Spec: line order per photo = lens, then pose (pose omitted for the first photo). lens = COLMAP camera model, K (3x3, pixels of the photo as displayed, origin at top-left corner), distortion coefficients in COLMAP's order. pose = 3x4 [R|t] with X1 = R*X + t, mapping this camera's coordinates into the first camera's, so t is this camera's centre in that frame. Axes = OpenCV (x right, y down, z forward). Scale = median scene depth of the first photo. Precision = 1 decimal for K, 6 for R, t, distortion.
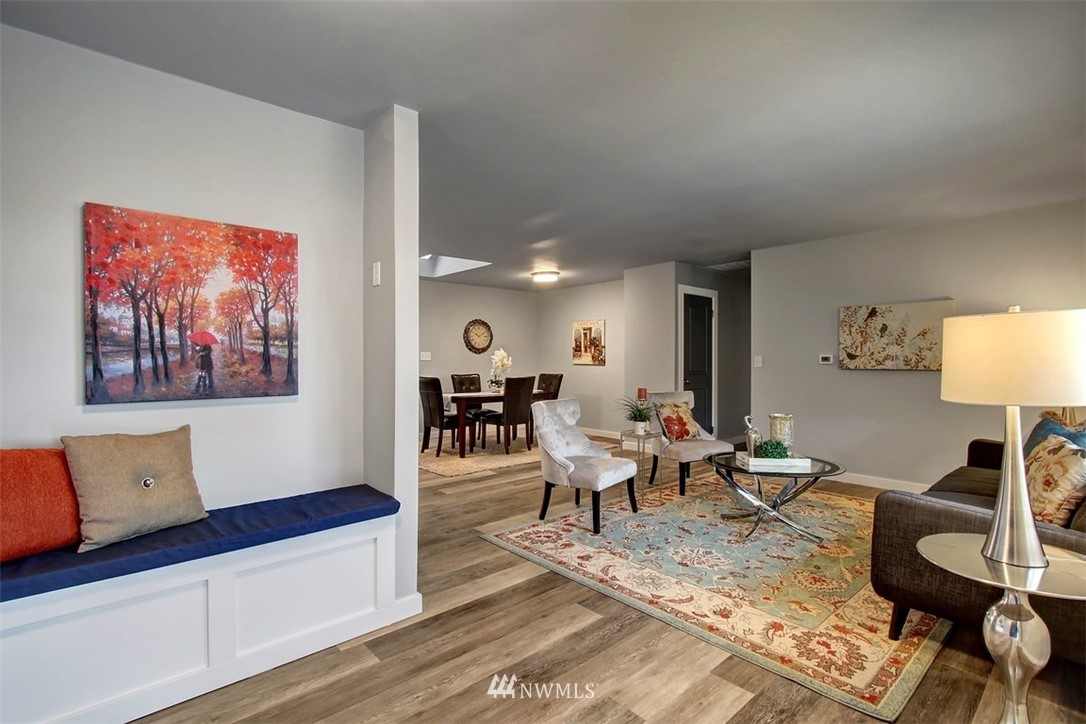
lens RADIAL K [[507.4, 0, 543.7], [0, 507.4, 367.7], [0, 0, 1]] dist [-0.017066, 0.003716]
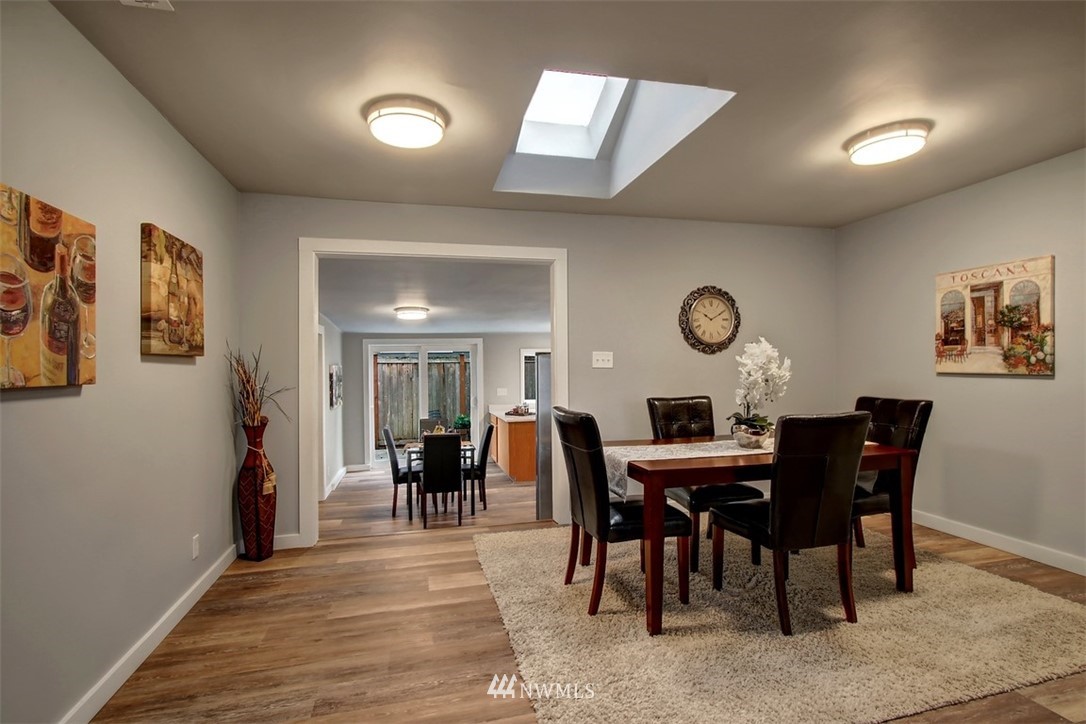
lens RADIAL K [[507.4, 0, 537.9], [0, 507.4, 373.4], [0, 0, 1]] dist [-0.017066, 0.003716]
pose [[0.887126, -0.003772, -0.461512, -0.048991], [0.004180, 0.999991, -0.000138, -0.008719], [0.461508, -0.001807, 0.887134, 0.481399]]
